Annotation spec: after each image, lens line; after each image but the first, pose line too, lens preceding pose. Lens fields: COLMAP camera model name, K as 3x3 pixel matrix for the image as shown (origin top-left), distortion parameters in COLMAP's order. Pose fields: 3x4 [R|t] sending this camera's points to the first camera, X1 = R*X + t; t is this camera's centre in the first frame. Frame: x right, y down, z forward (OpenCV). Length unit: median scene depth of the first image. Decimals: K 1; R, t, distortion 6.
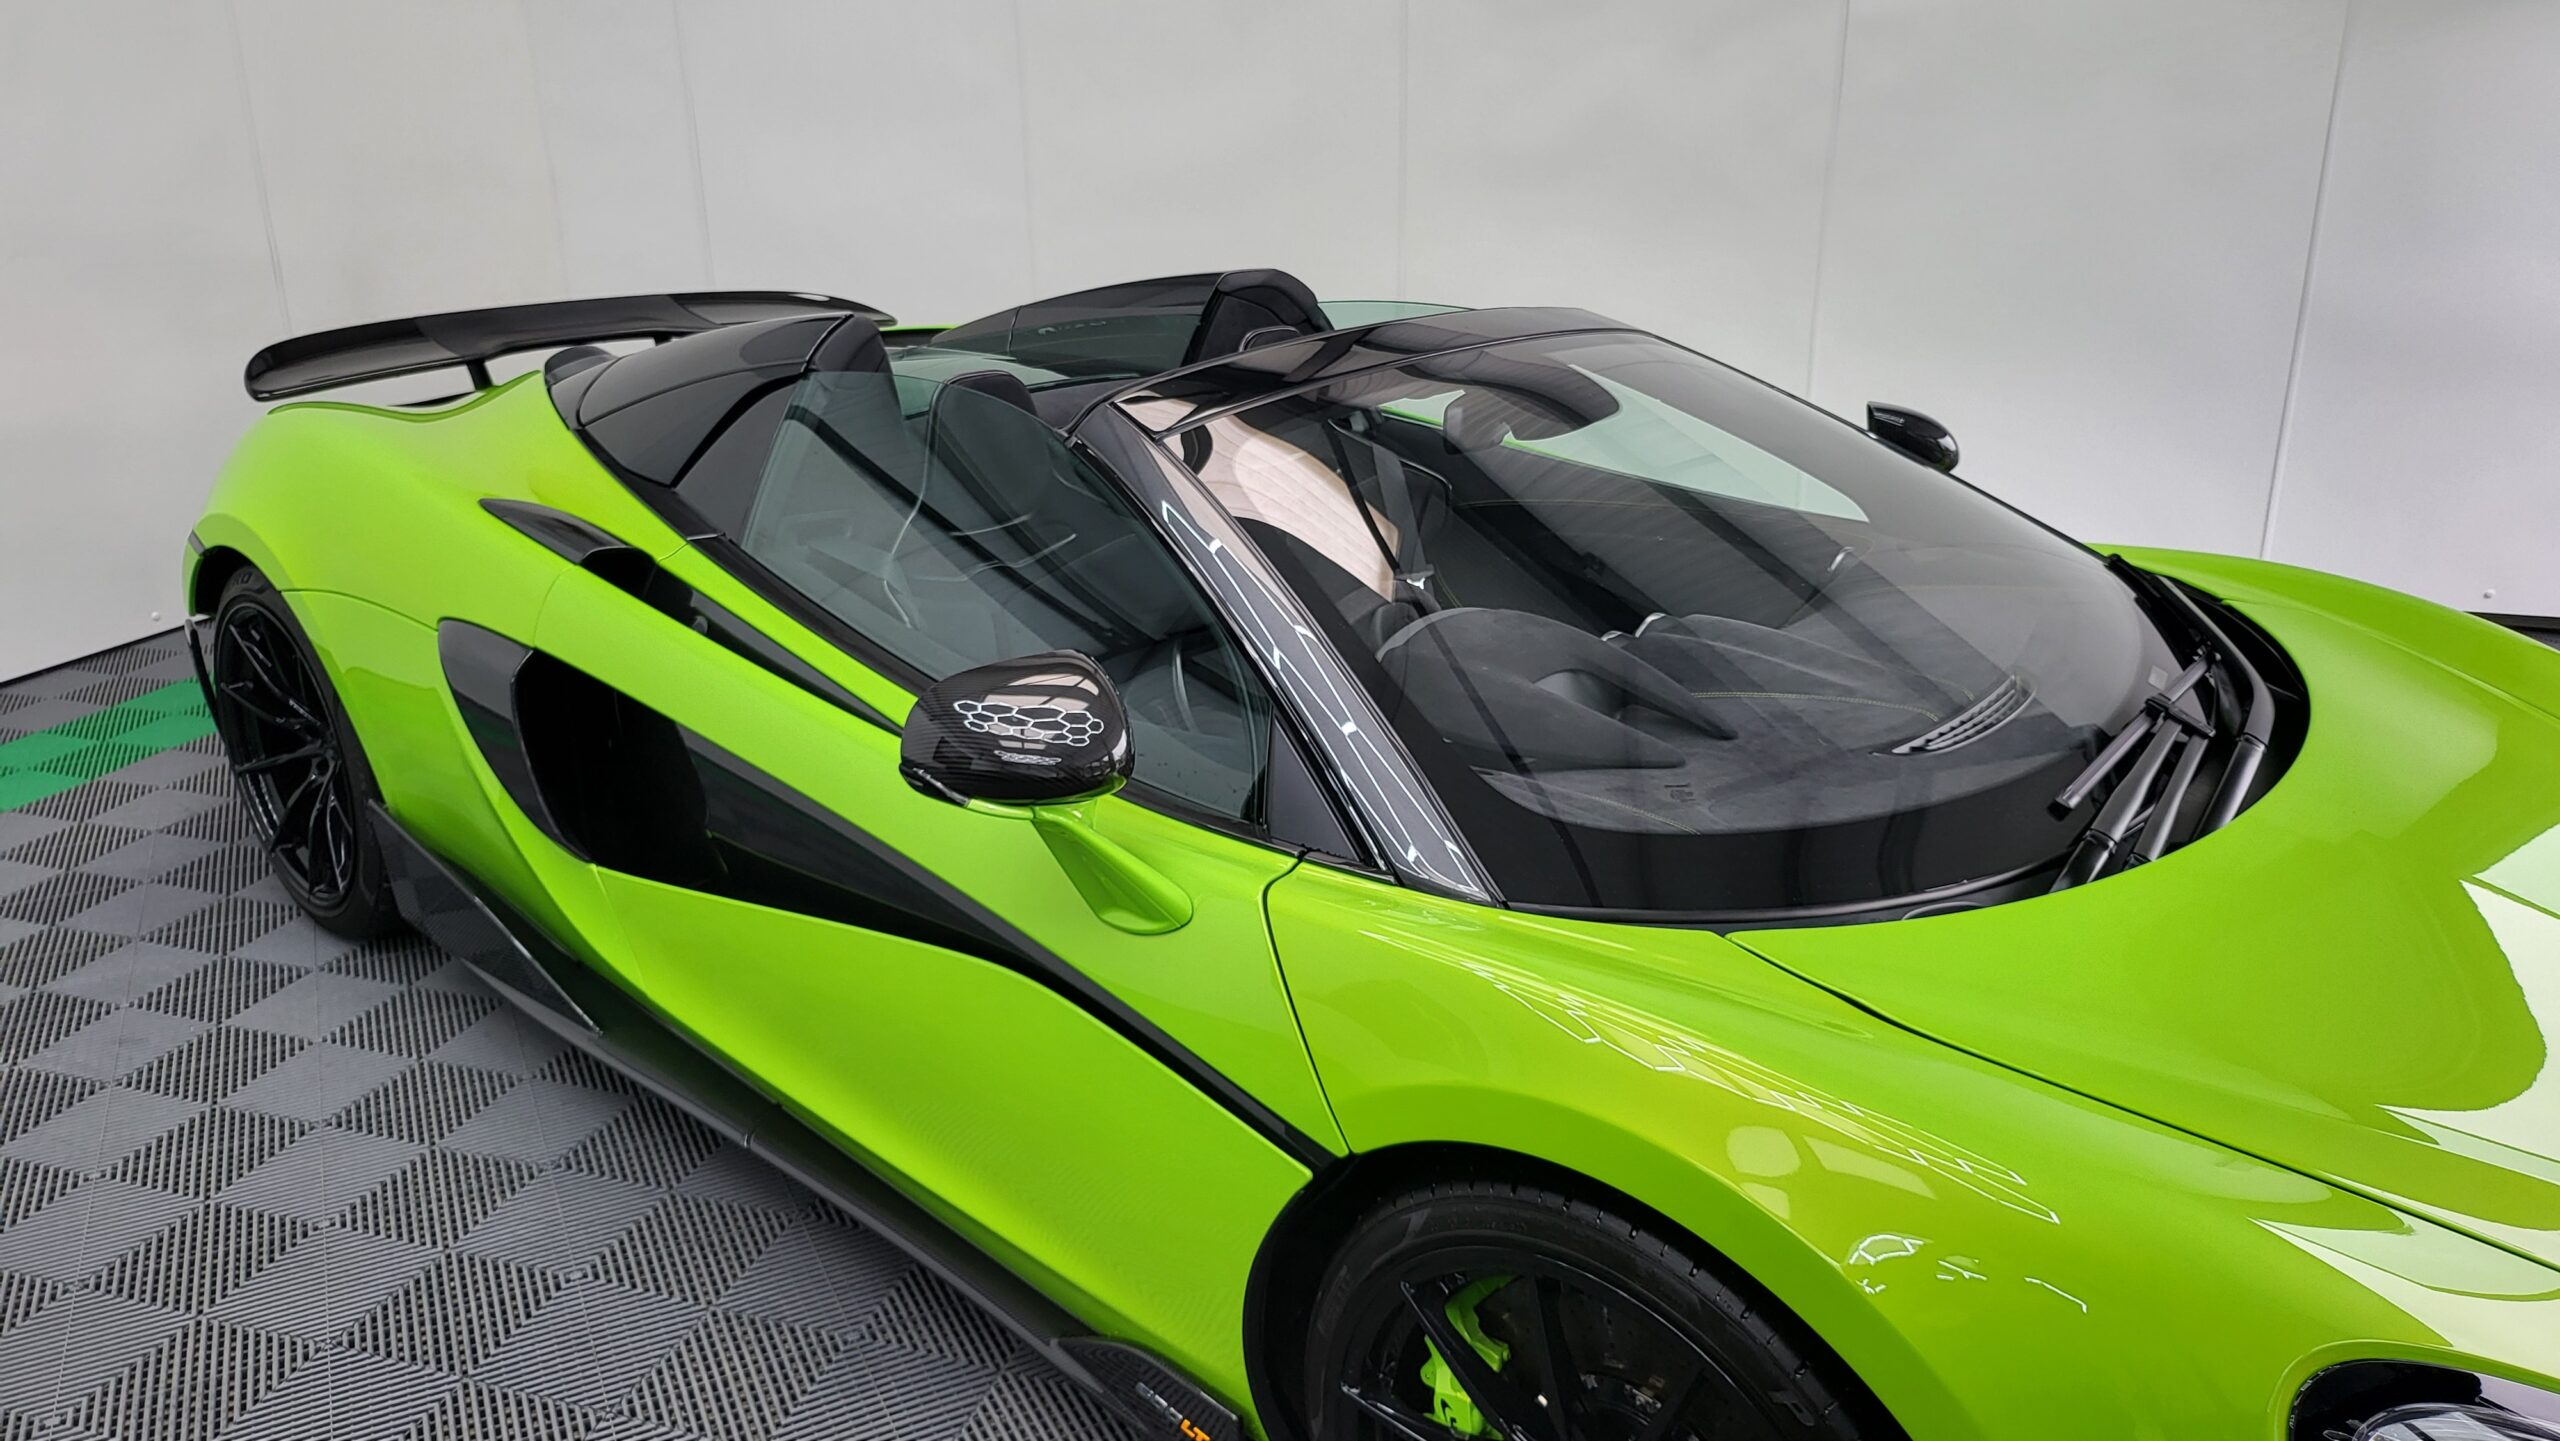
lens RADIAL K [[1777.5, 0, 1274.9], [0, 1777.5, 706.7], [0, 0, 1]] dist [0.050419, -0.044997]
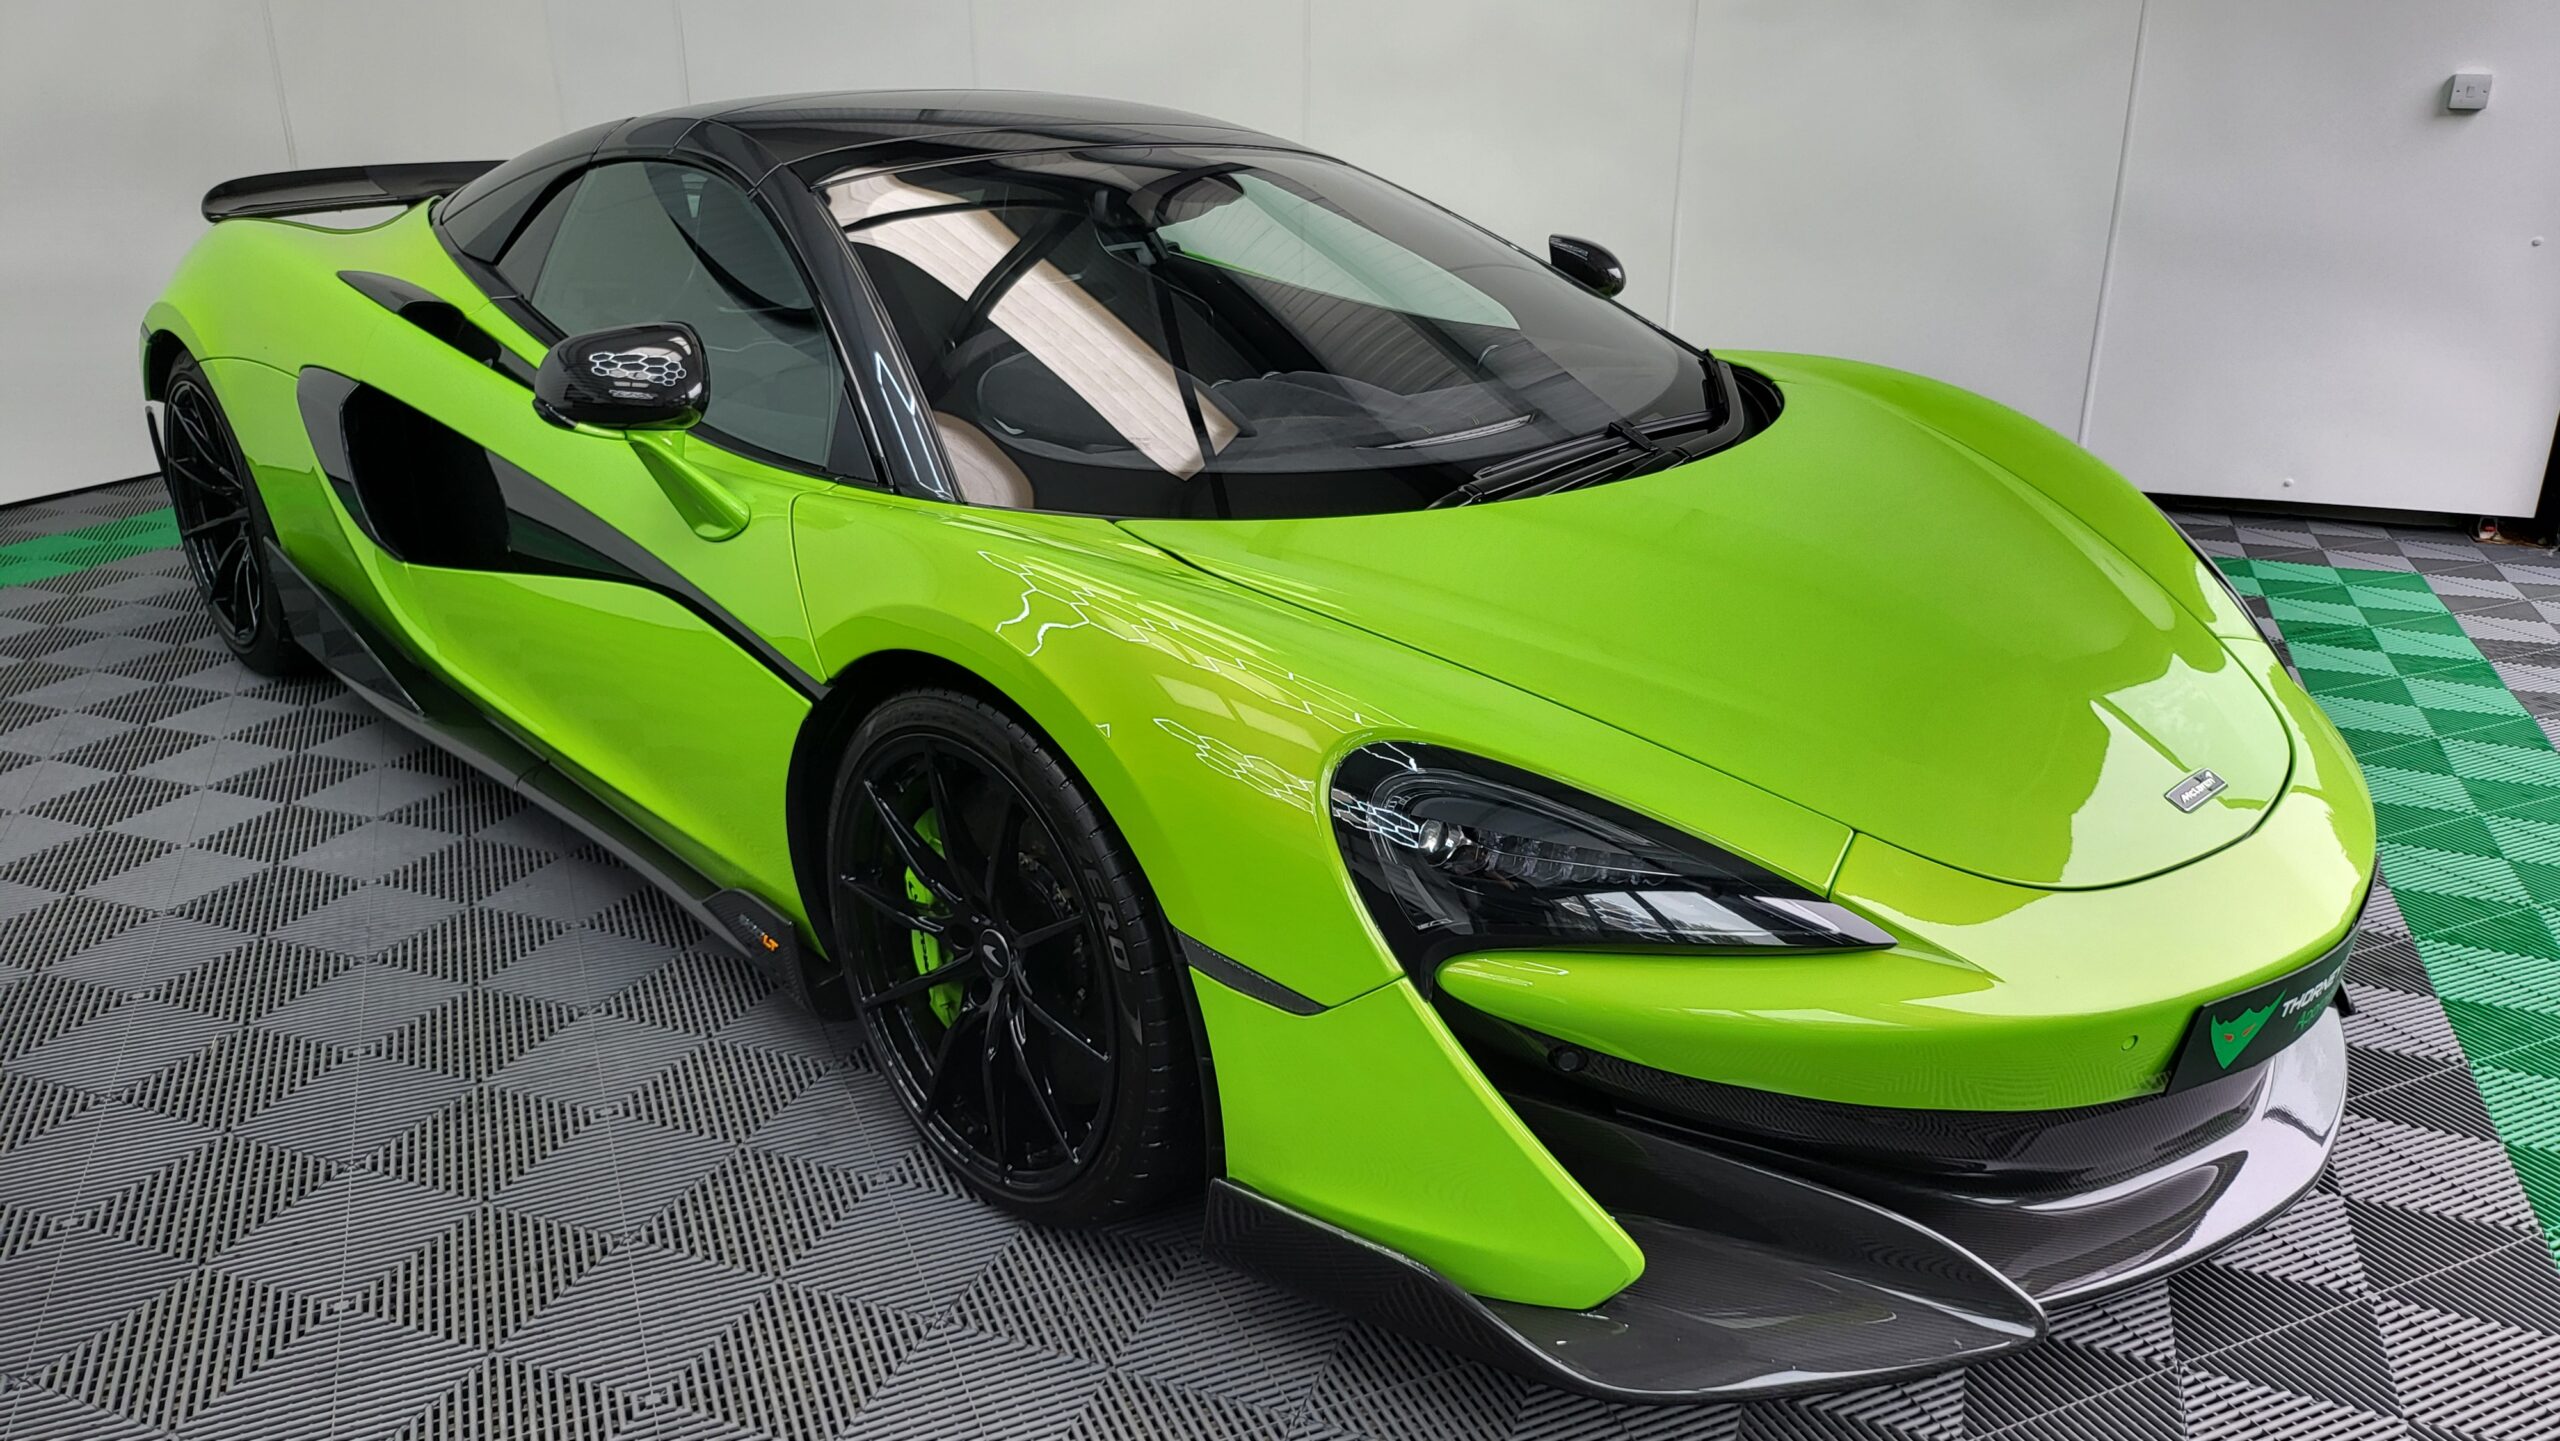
lens RADIAL K [[1777.5, 0, 1283.2], [0, 1777.5, 711.1], [0, 0, 1]] dist [0.050419, -0.044997]
pose [[0.997987, 0.032502, -0.054455, 0.246301], [-0.031943, 0.999428, 0.011101, 0.135422], [0.054784, -0.009339, 0.998455, -0.162952]]
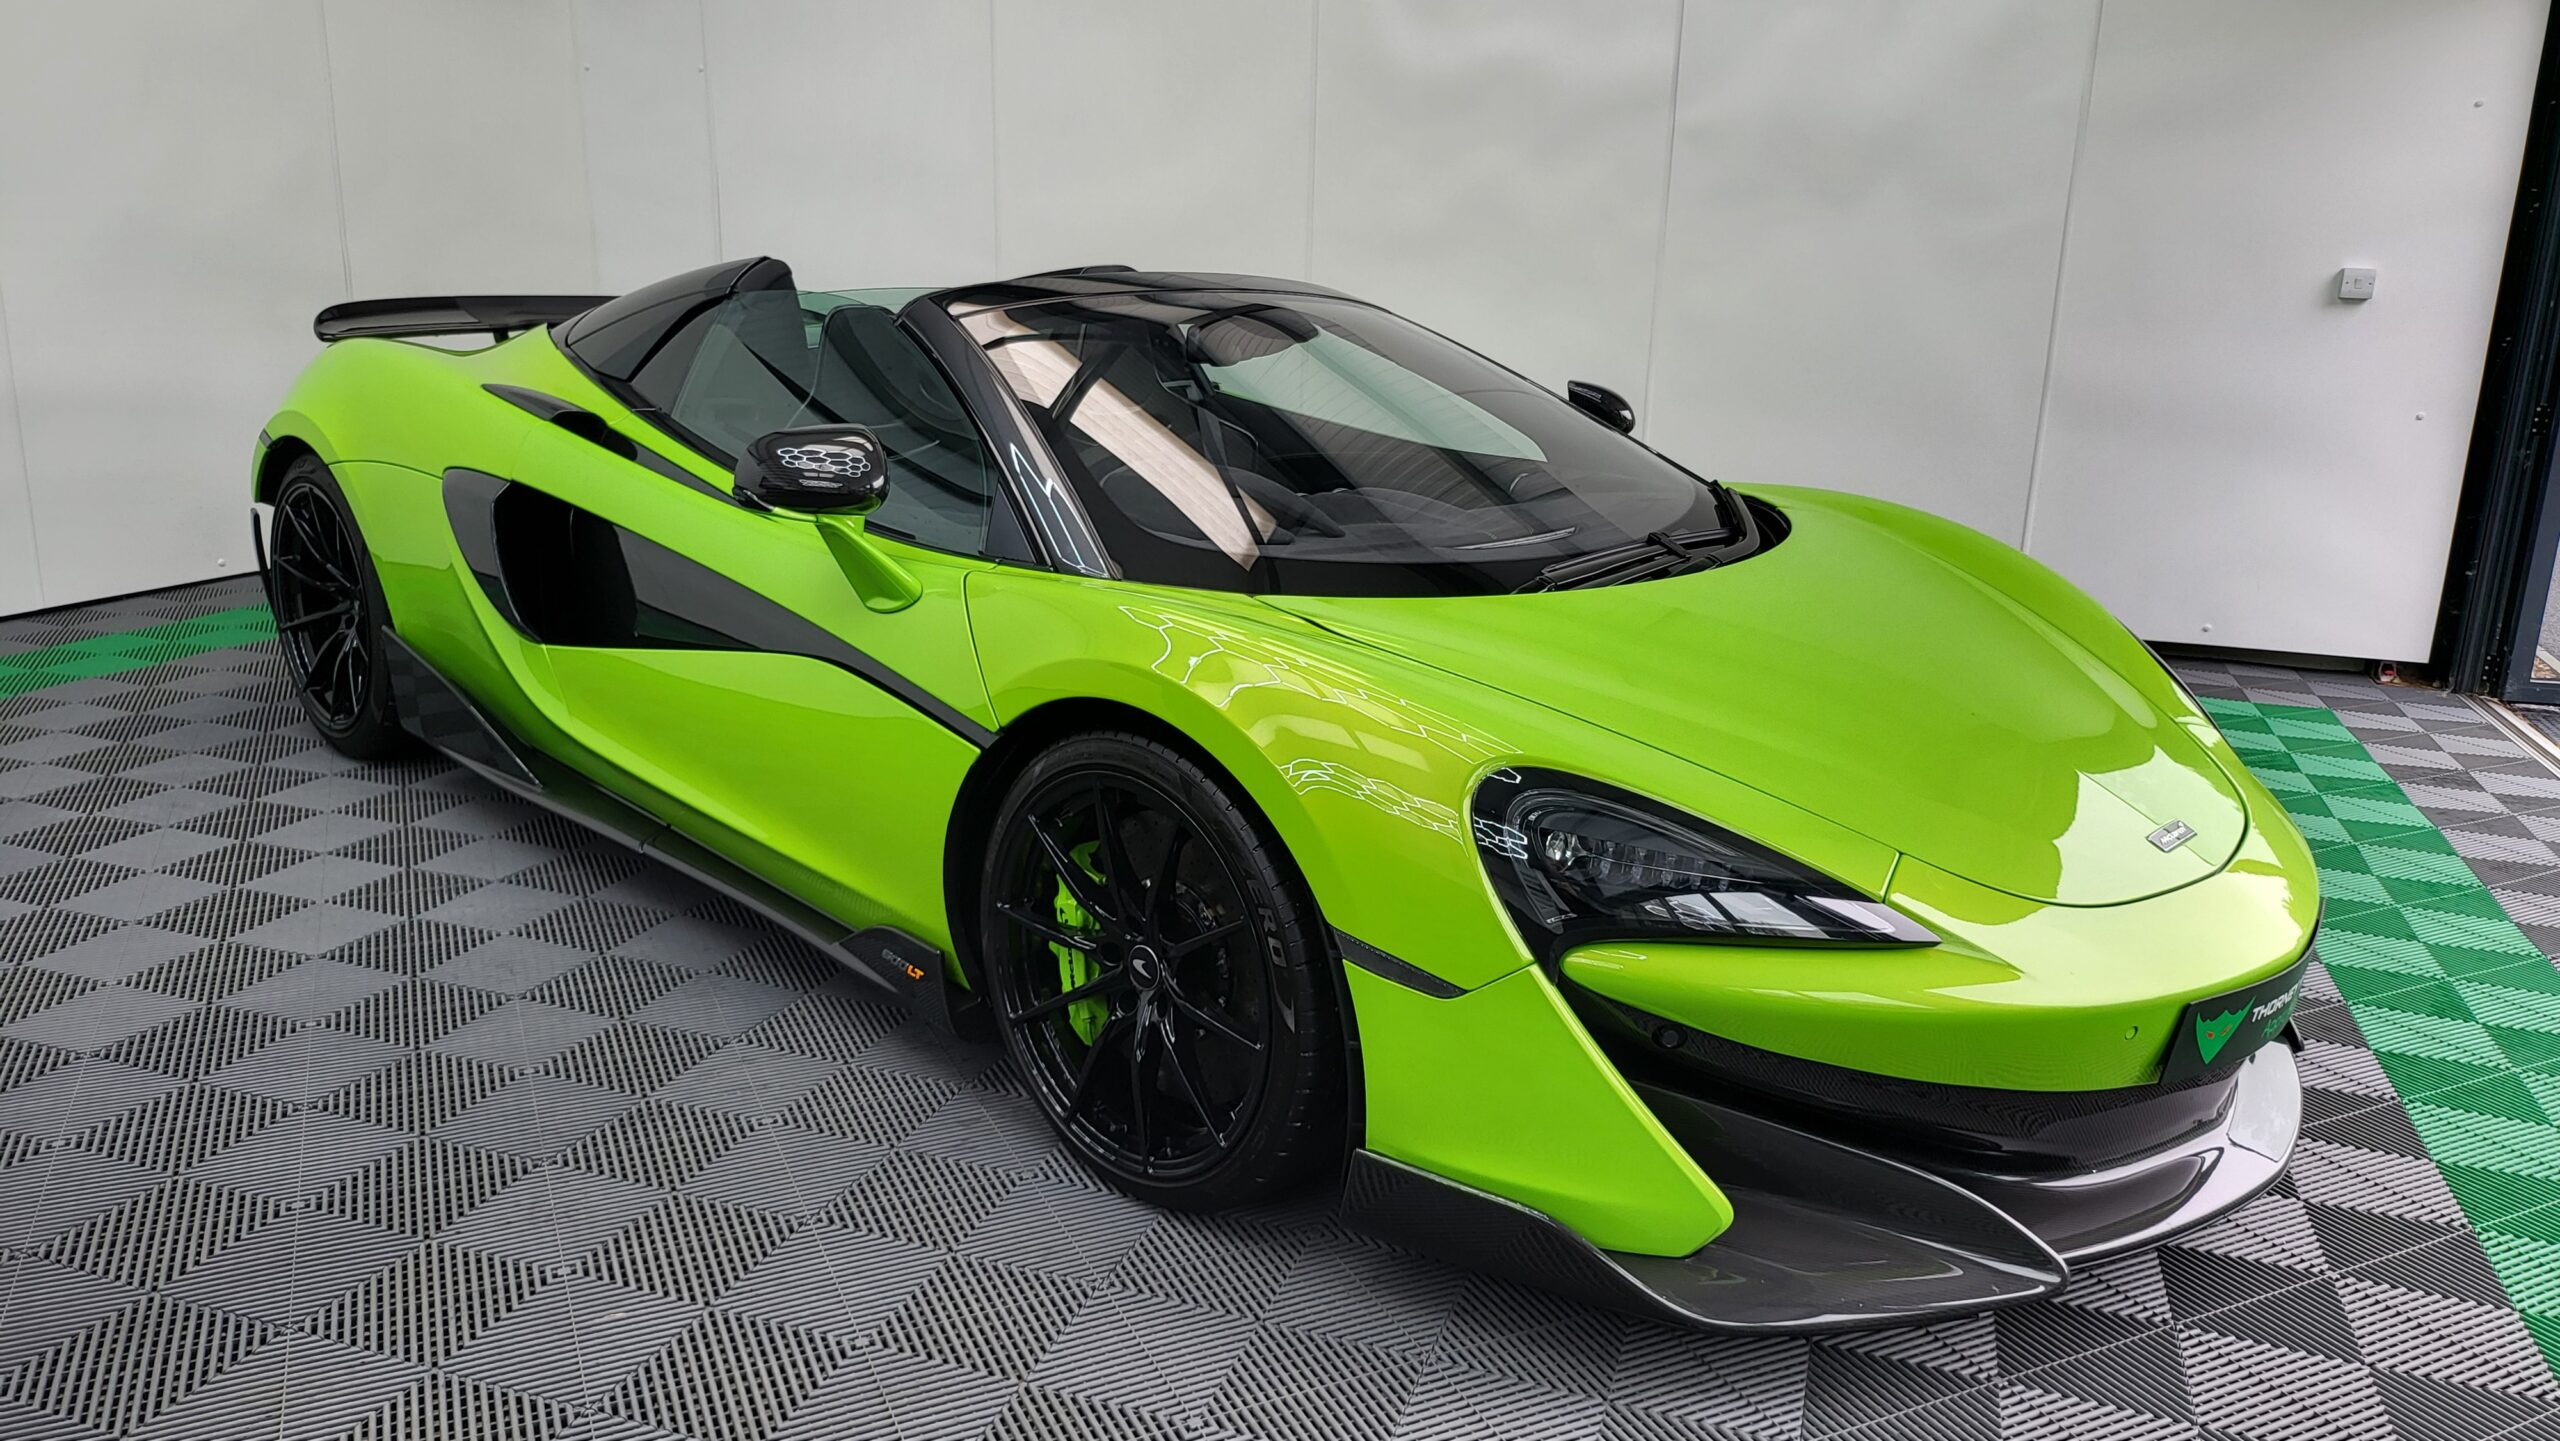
lens RADIAL K [[1777.5, 0, 1282.7], [0, 1777.5, 715.1], [0, 0, 1]] dist [0.050419, -0.044997]
pose [[0.998841, 0.045382, -0.016014, 0.167412], [-0.046477, 0.995997, -0.076353, 0.187909], [0.012485, 0.077009, 0.996952, -0.276929]]
